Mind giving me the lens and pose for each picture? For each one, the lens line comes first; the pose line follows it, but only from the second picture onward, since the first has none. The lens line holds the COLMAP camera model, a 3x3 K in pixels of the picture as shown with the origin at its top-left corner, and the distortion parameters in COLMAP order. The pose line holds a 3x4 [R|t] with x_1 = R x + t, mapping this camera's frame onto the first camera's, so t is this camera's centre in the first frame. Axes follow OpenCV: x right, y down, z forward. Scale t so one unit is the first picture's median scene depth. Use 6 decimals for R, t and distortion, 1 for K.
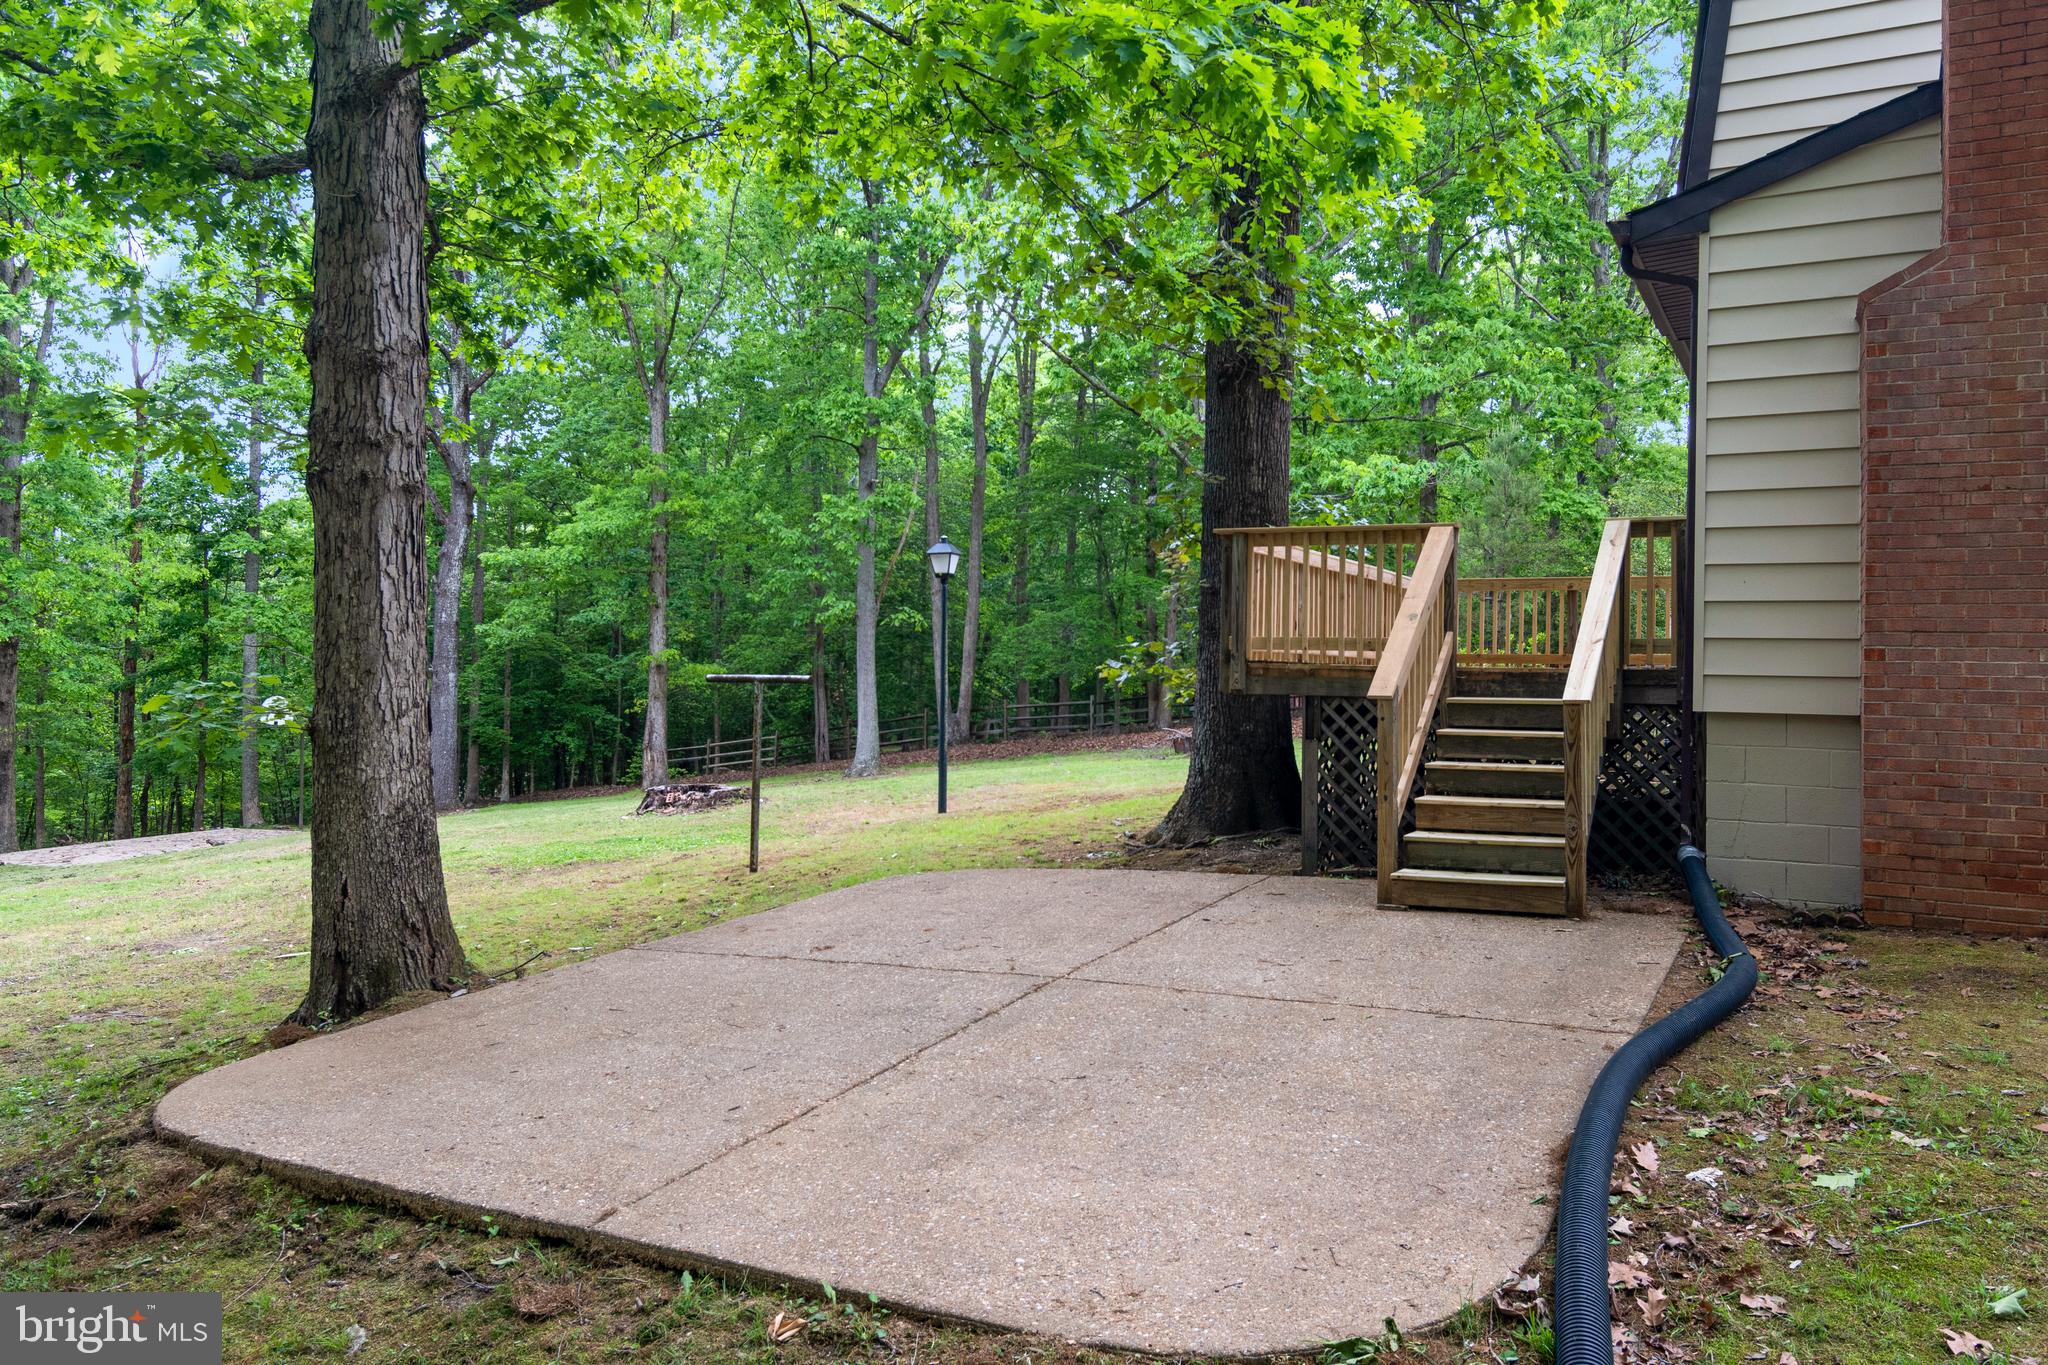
lens RADIAL K [[1568.5, 0, 1026.8], [0, 1568.5, 656.4], [0, 0, 1]] dist [-0.005700, -0.001134]
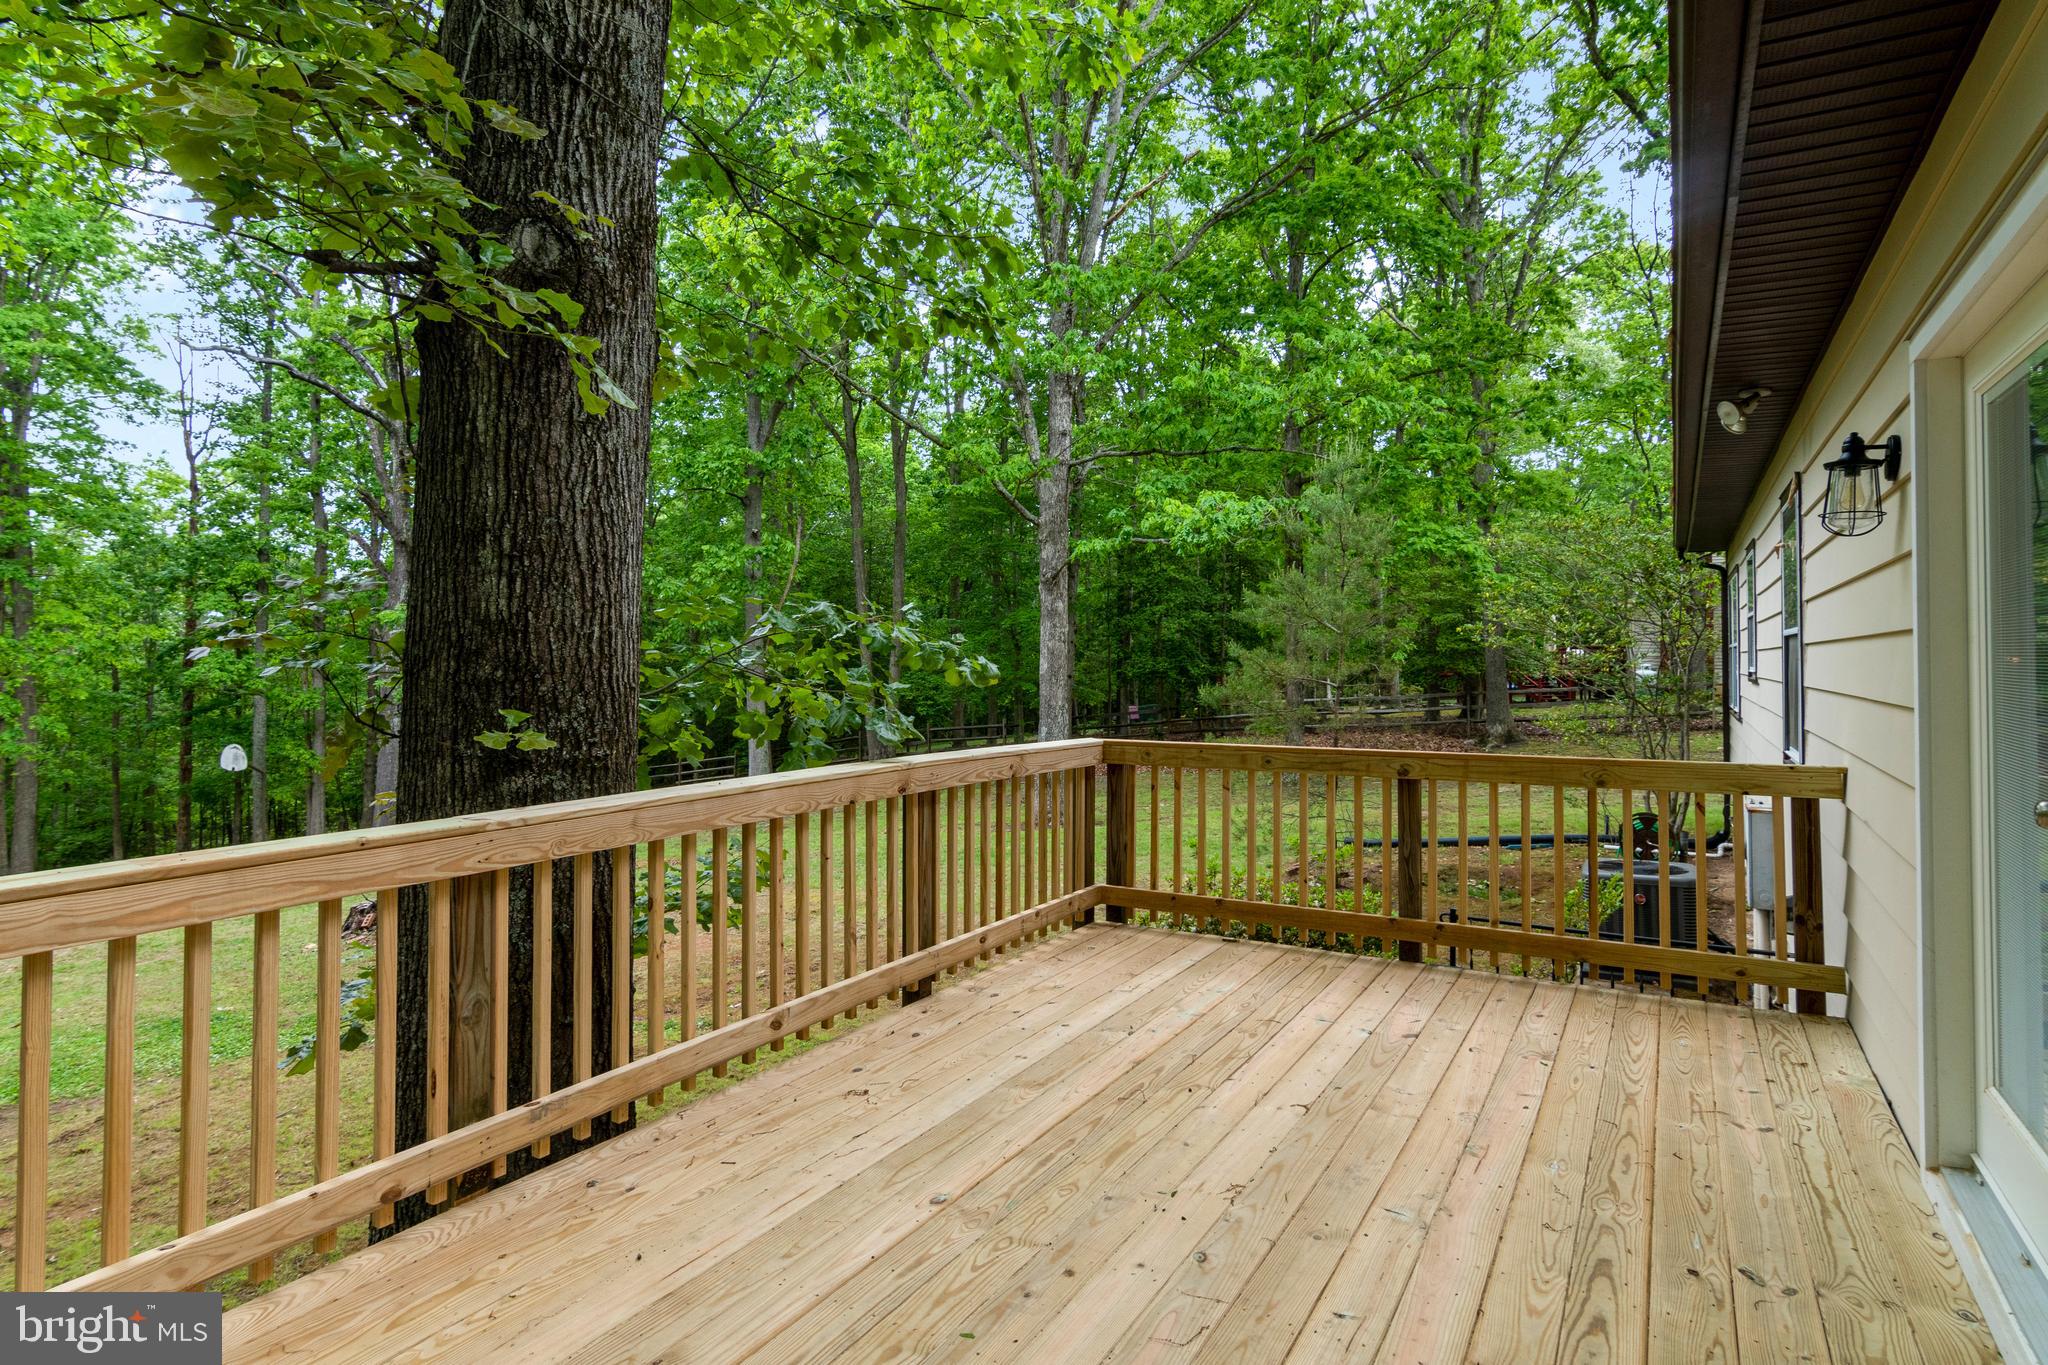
lens RADIAL K [[1063.6, 0, 1017.8], [0, 1063.6, 648.3], [0, 0, 1]] dist [-0.008410, 0.006373]
pose [[0.997797, -0.021969, -0.062602, 0.140395], [0.022913, 0.999634, 0.014402, -0.049162], [0.062262, -0.015805, 0.997935, 0.378101]]
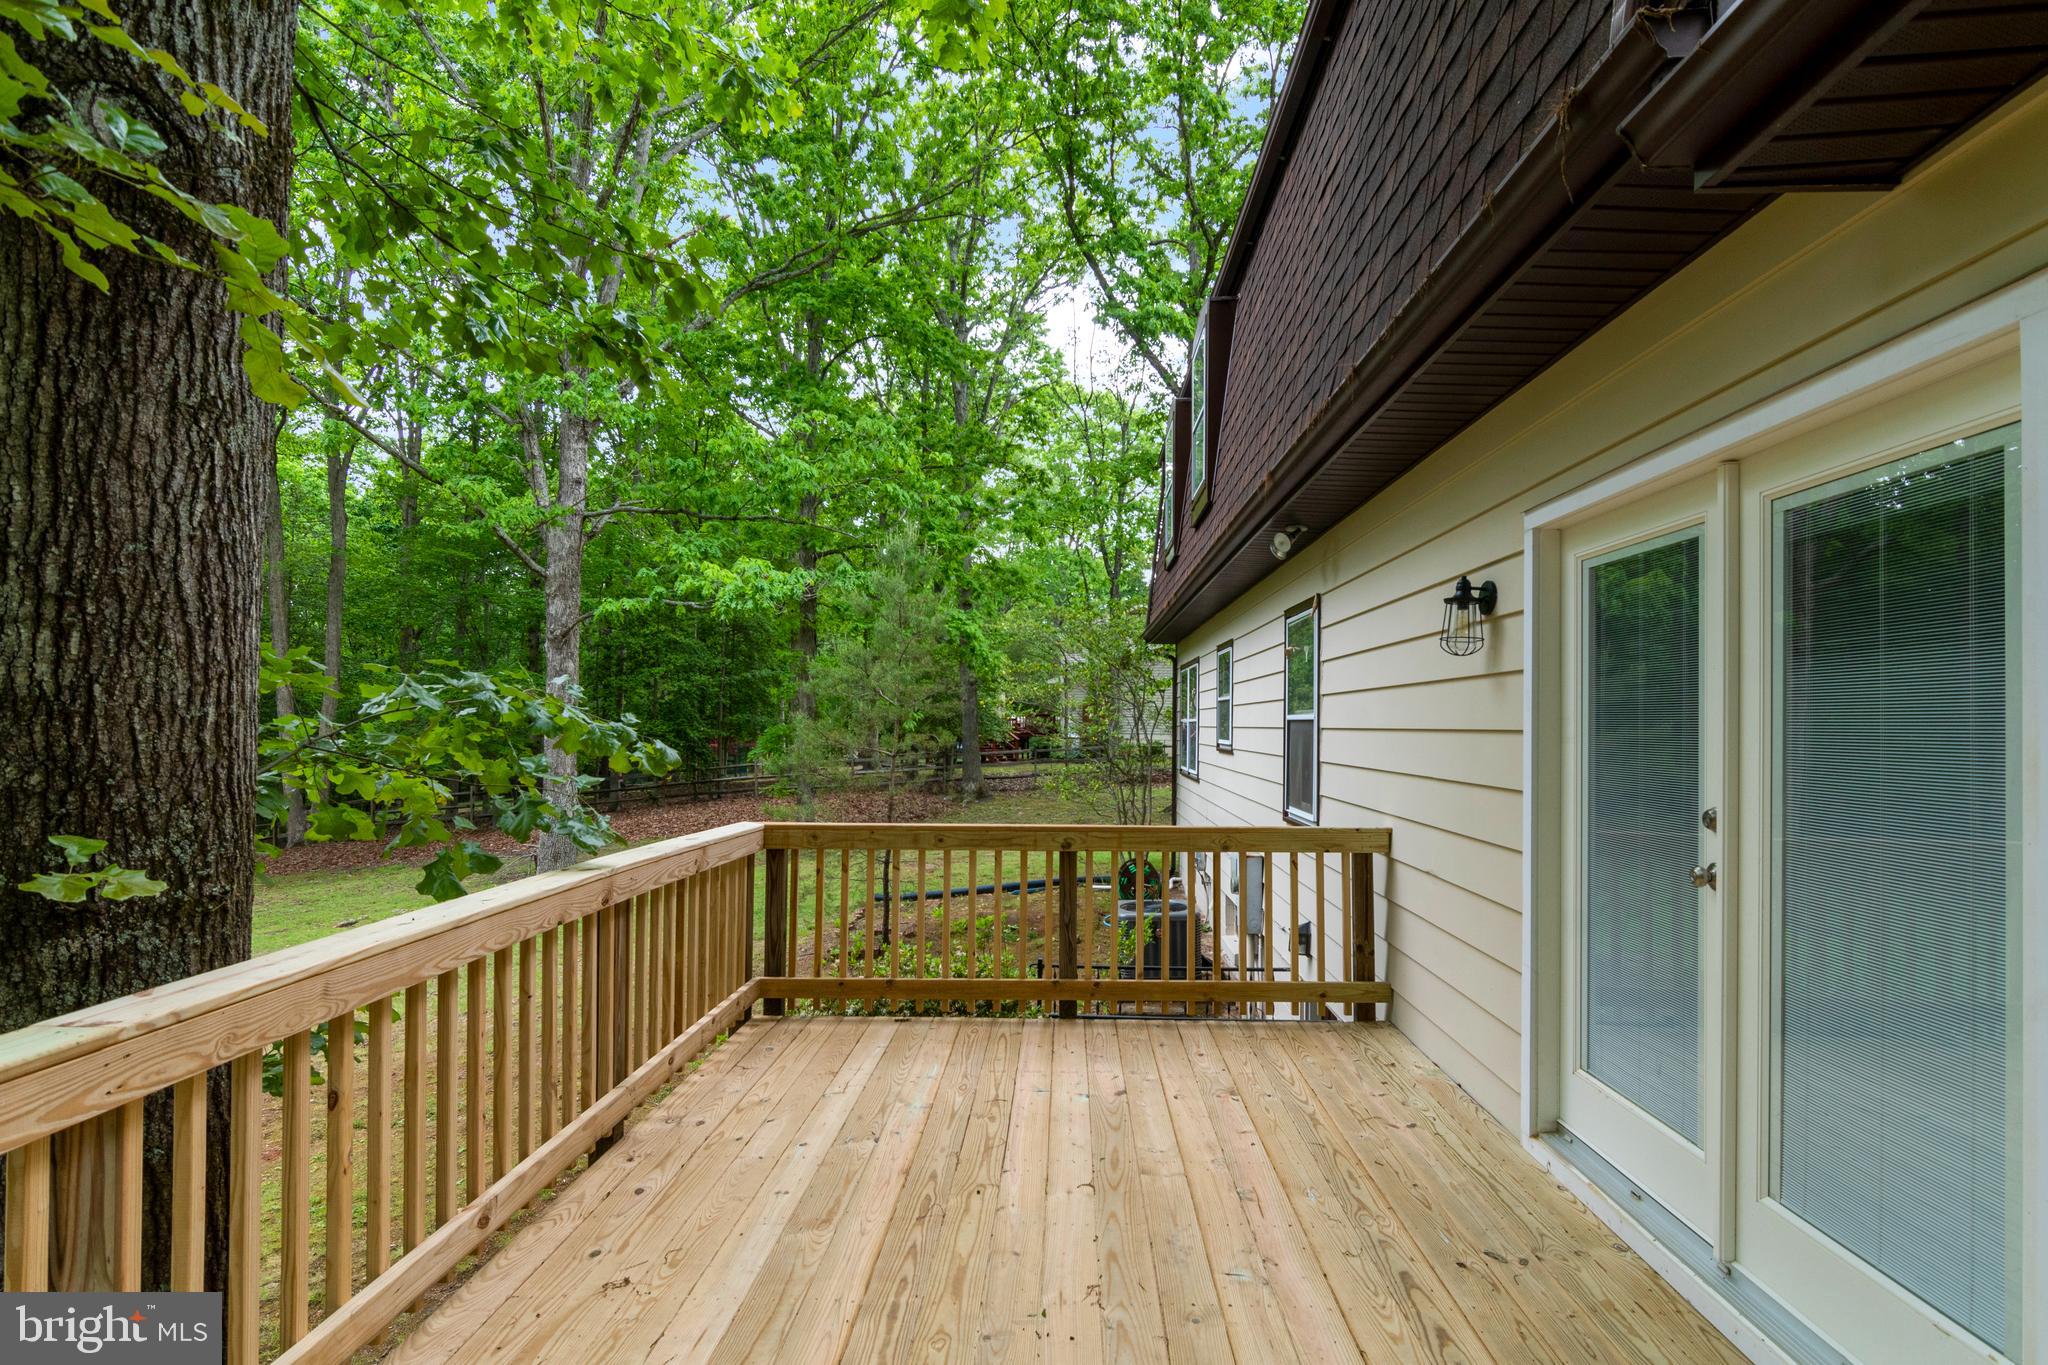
lens RADIAL K [[1013.3, 0, 1023.5], [0, 1013.3, 713.6], [0, 0, 1]] dist [-0.004268, 0.000893]
pose [[0.898717, -0.008123, 0.438453, 0.106137], [-0.002743, 0.999705, 0.024143, -0.052696], [-0.438519, -0.022901, 0.898430, 0.397423]]
